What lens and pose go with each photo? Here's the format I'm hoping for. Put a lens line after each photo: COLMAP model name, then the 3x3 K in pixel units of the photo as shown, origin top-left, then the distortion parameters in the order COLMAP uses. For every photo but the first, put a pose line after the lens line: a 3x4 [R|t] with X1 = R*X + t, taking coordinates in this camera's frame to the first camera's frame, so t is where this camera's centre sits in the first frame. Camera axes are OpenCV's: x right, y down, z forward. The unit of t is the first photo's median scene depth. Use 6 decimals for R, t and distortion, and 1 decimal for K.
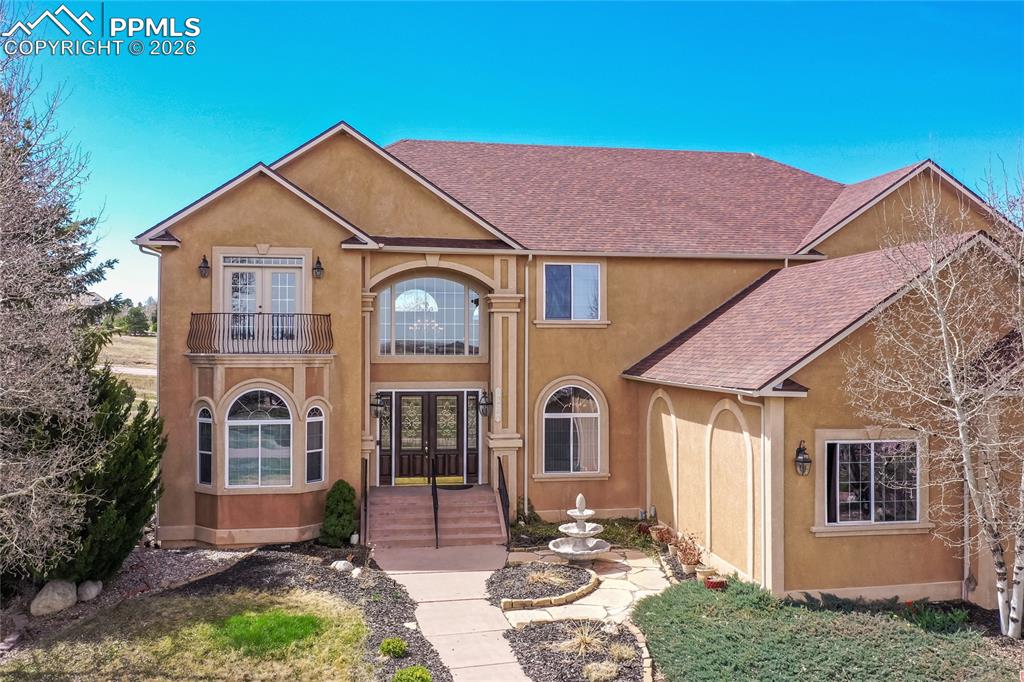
lens RADIAL K [[829.7, 0, 548.9], [0, 829.7, 360.2], [0, 0, 1]] dist [-0.023404, 0.010786]
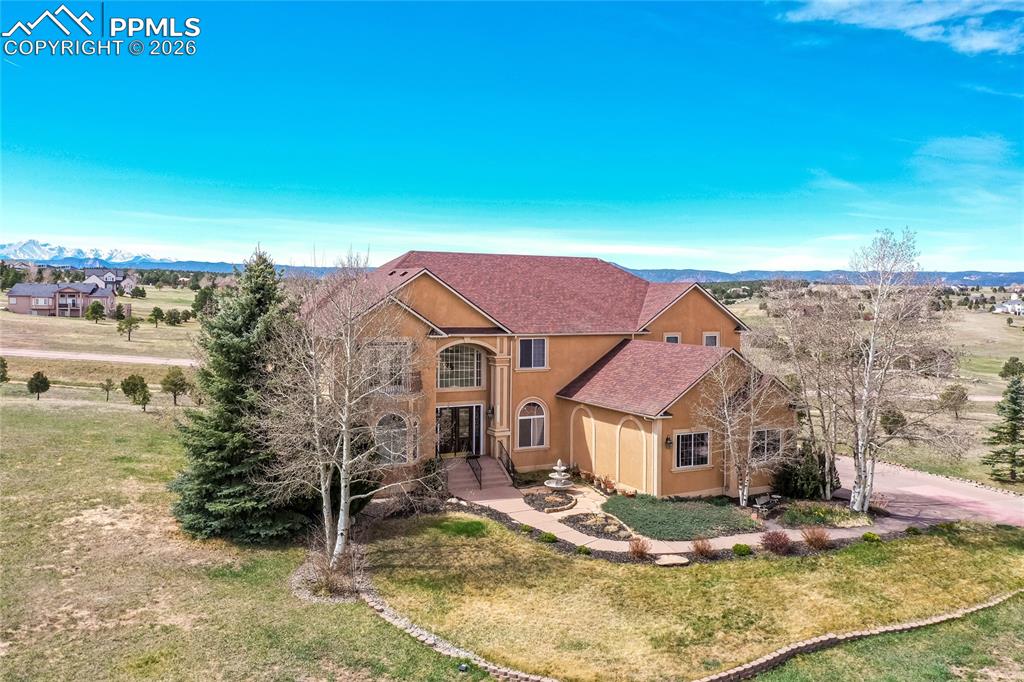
lens RADIAL K [[829.7, 0, 512.3], [0, 829.7, 335.0], [0, 0, 1]] dist [-0.023404, 0.010786]
pose [[0.951210, -0.008894, 0.308416, -0.726004], [-0.004586, 0.999066, 0.042955, -0.246612], [-0.308510, -0.042274, 0.950281, -0.965520]]
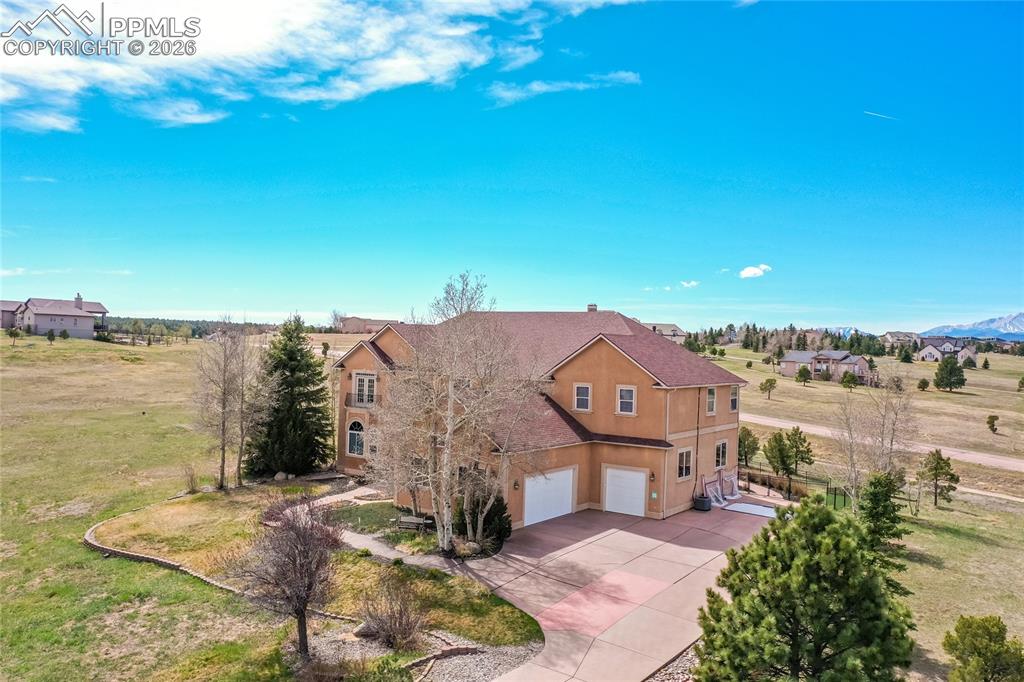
lens RADIAL K [[829.7, 0, 511.3], [0, 829.7, 345.6], [0, 0, 1]] dist [-0.023404, 0.010786]
pose [[0.711153, 0.013394, -0.702910, 2.234684], [-0.030474, 0.999466, -0.011786, -0.226615], [0.702376, 0.029802, 0.711182, -0.725221]]
